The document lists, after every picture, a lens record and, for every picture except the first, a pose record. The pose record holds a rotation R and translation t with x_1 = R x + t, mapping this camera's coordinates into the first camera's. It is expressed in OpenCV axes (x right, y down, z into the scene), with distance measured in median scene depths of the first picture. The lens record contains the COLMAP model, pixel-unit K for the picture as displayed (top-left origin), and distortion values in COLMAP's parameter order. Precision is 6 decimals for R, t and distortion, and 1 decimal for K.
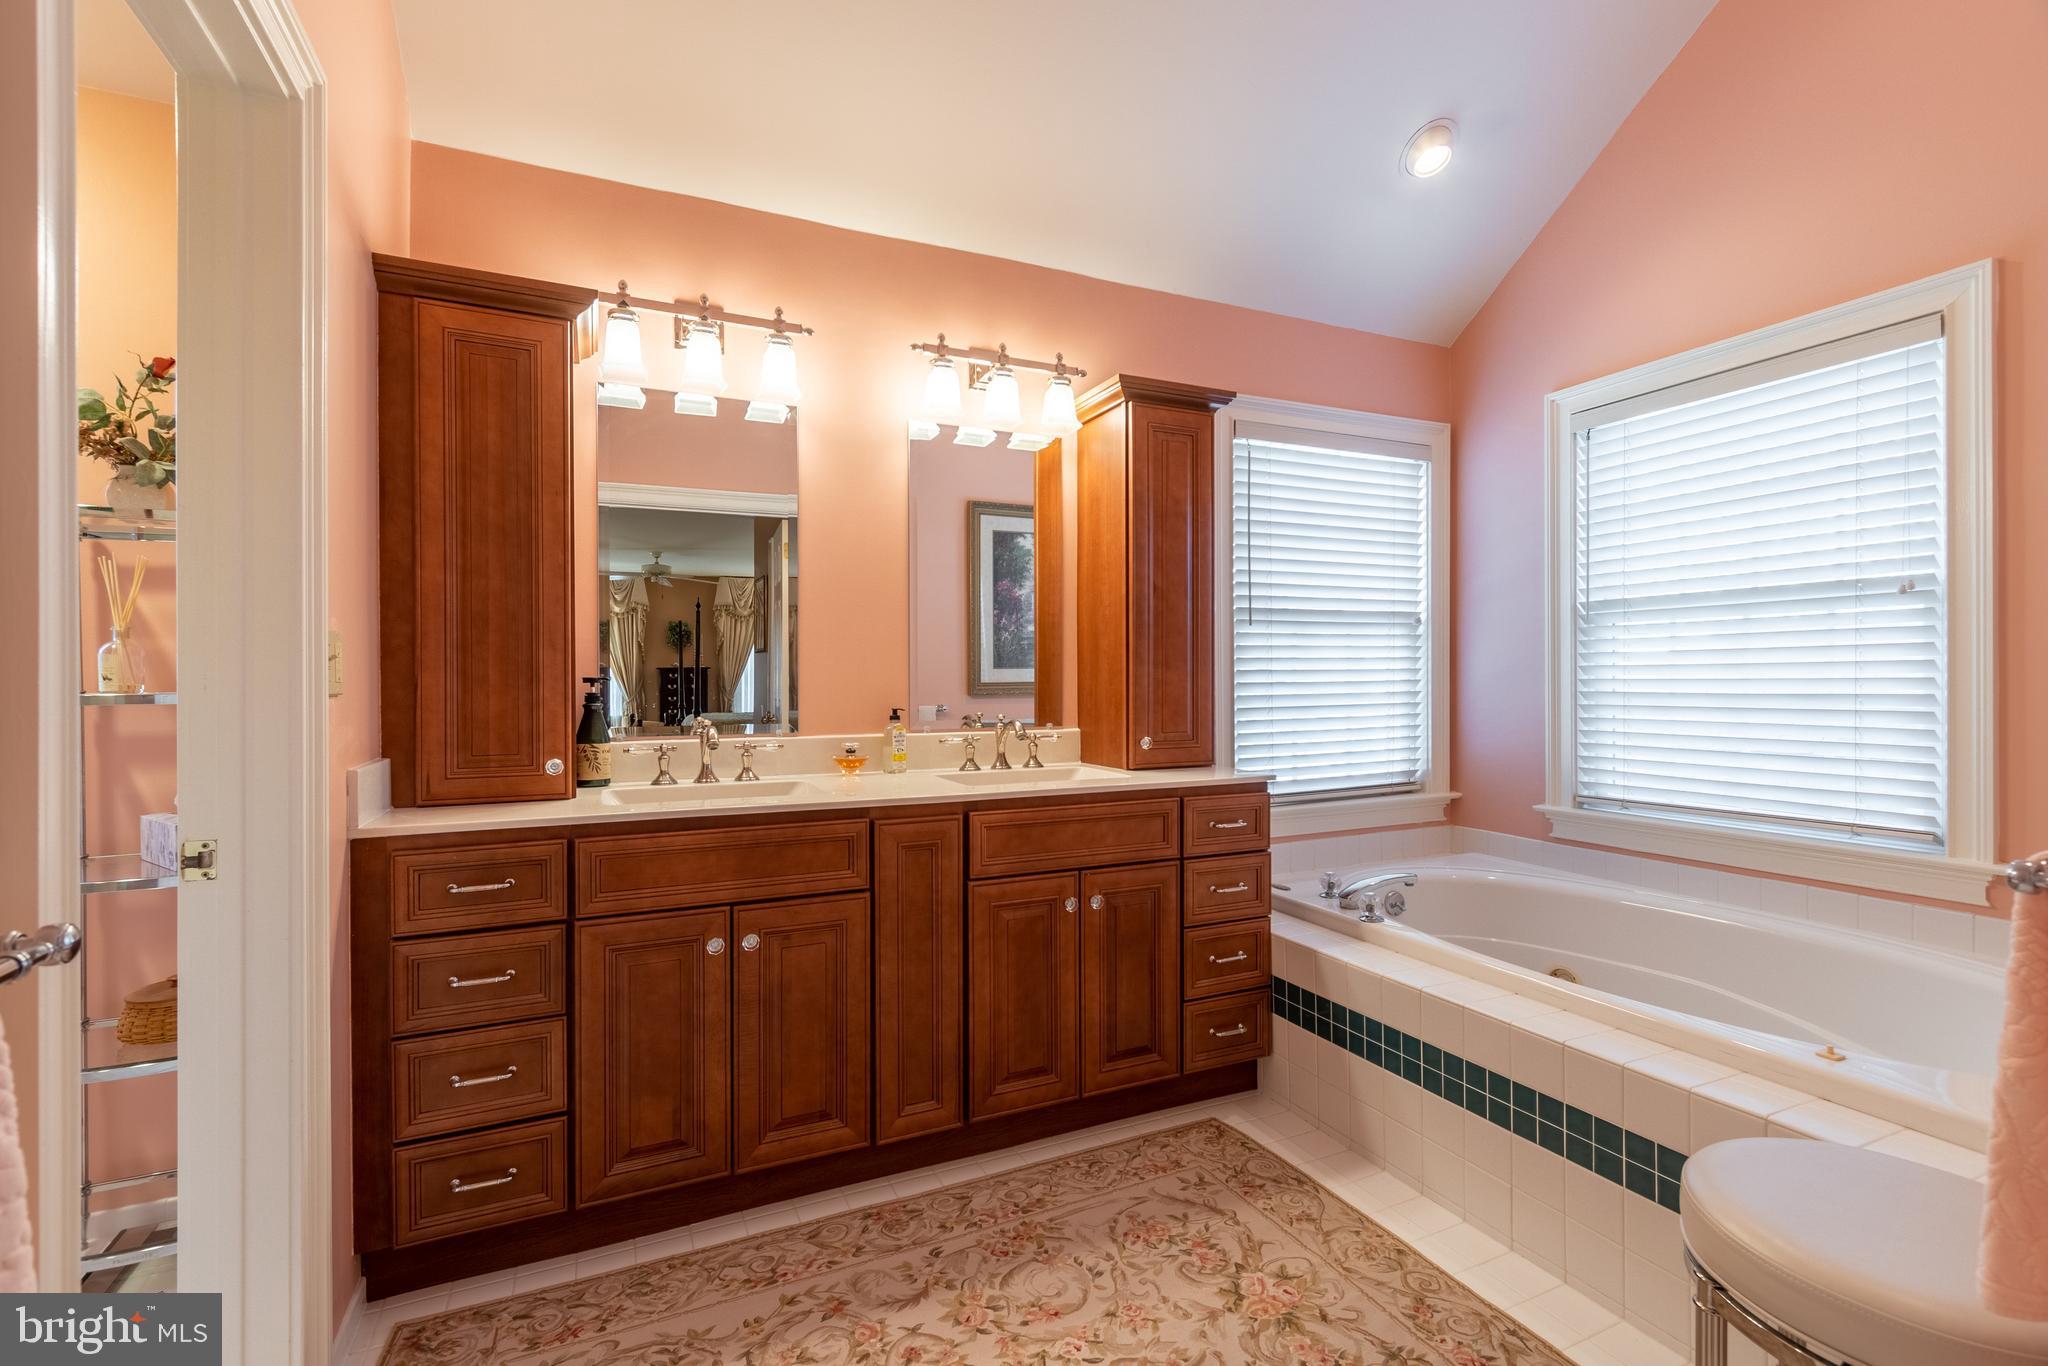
lens RADIAL K [[892.0, 0, 1009.2], [0, 892.0, 683.0], [0, 0, 1]] dist [0.000845, 0.000053]
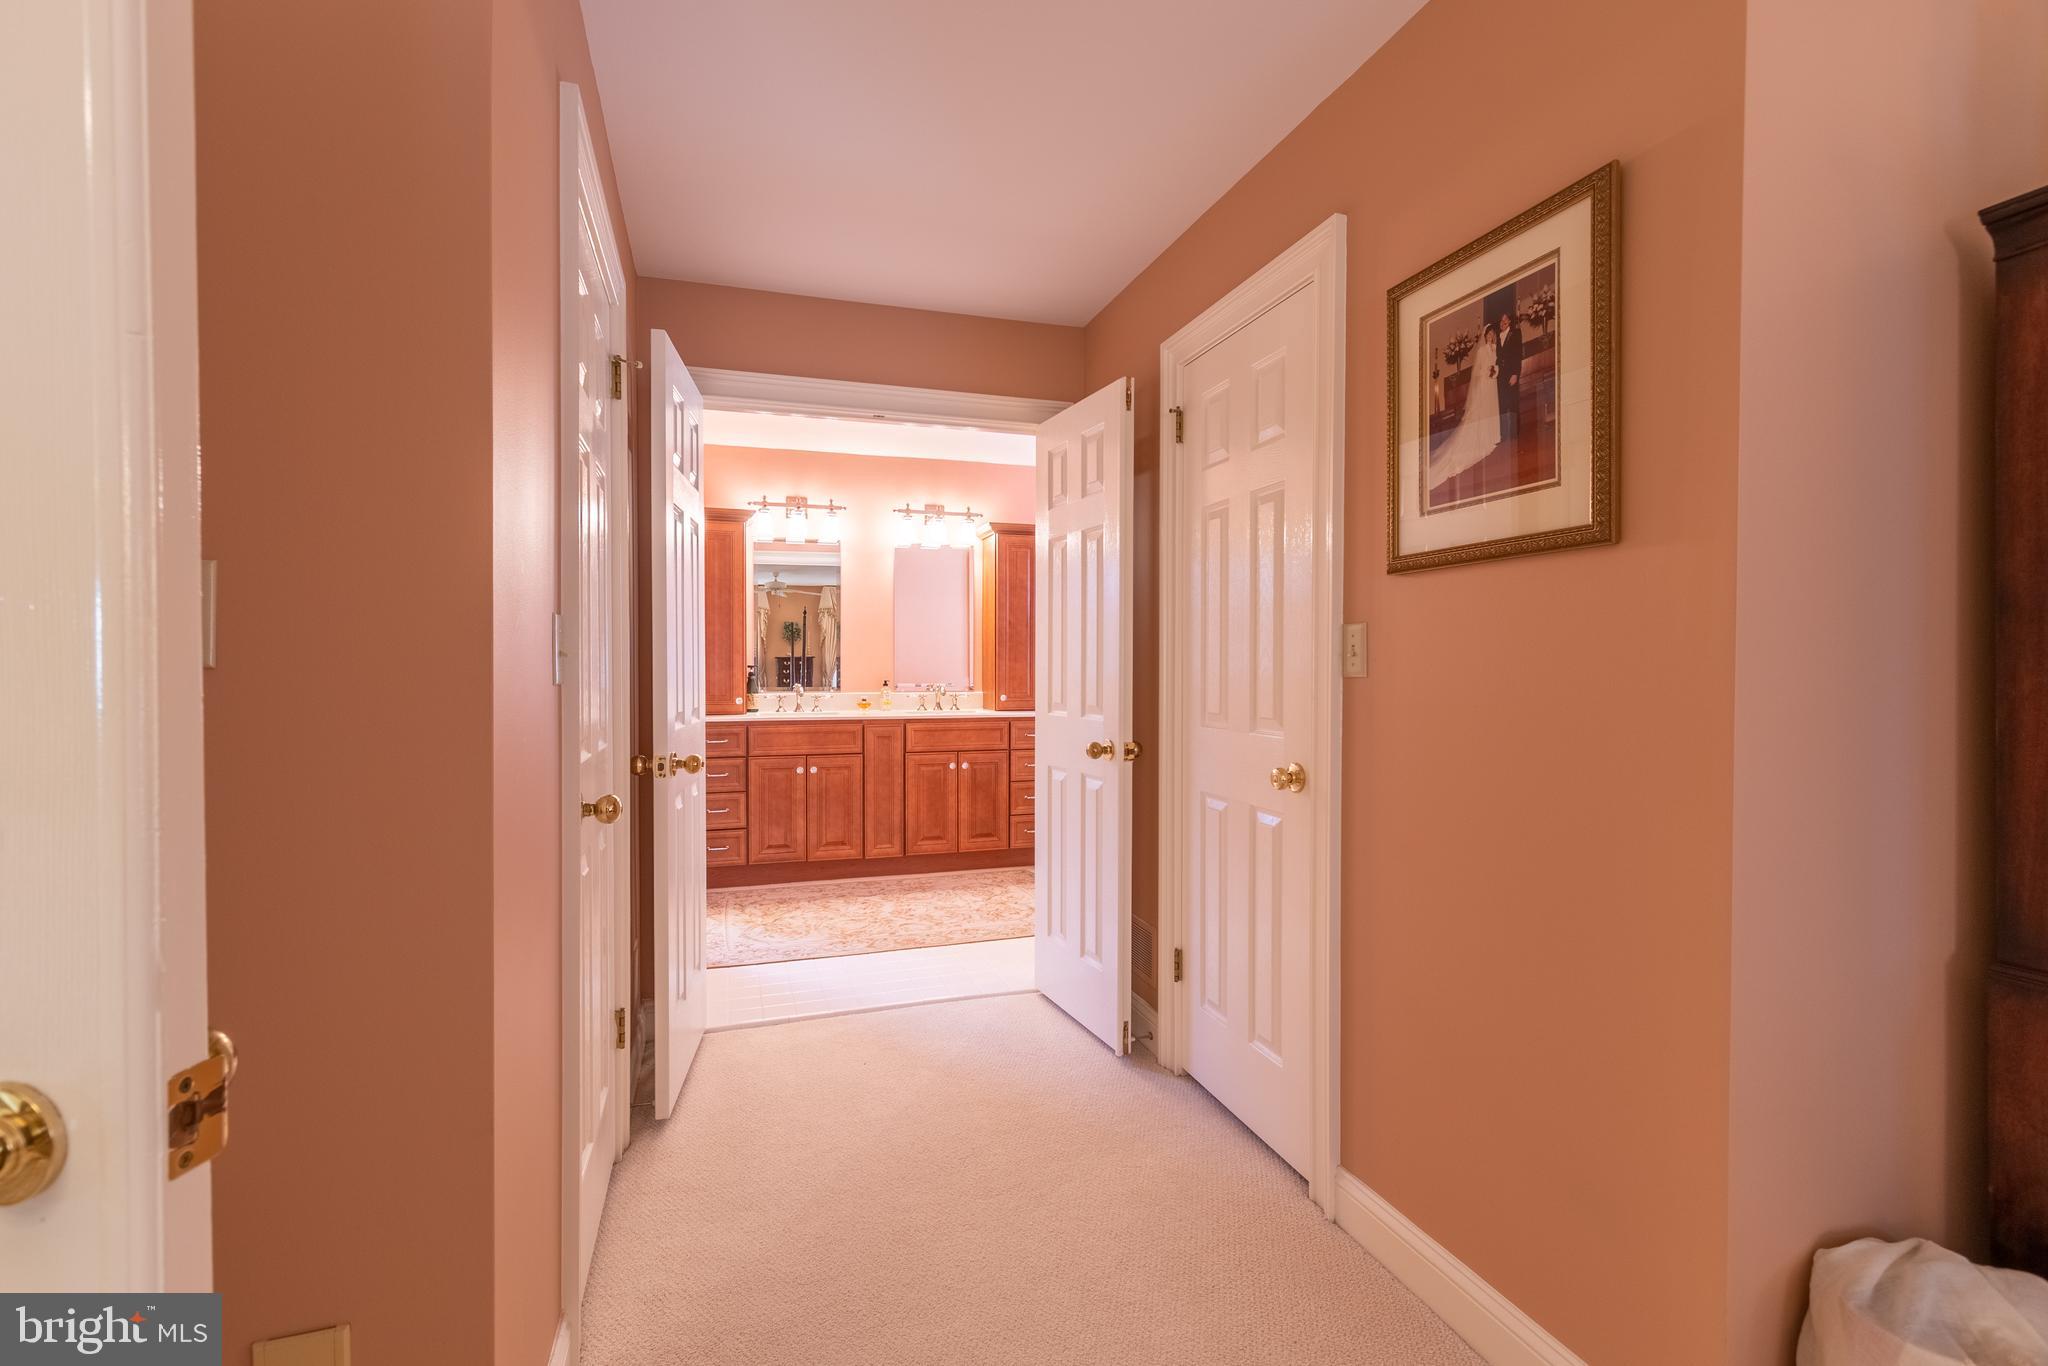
lens RADIAL K [[892.0, 0, 1009.2], [0, 892.0, 683.0], [0, 0, 1]] dist [0.000845, 0.000053]
pose [[0.993078, 0.007020, -0.117246, 0.487235], [-0.005352, 0.999880, 0.014541, 0.002467], [0.117334, -0.013813, 0.992996, -1.267530]]
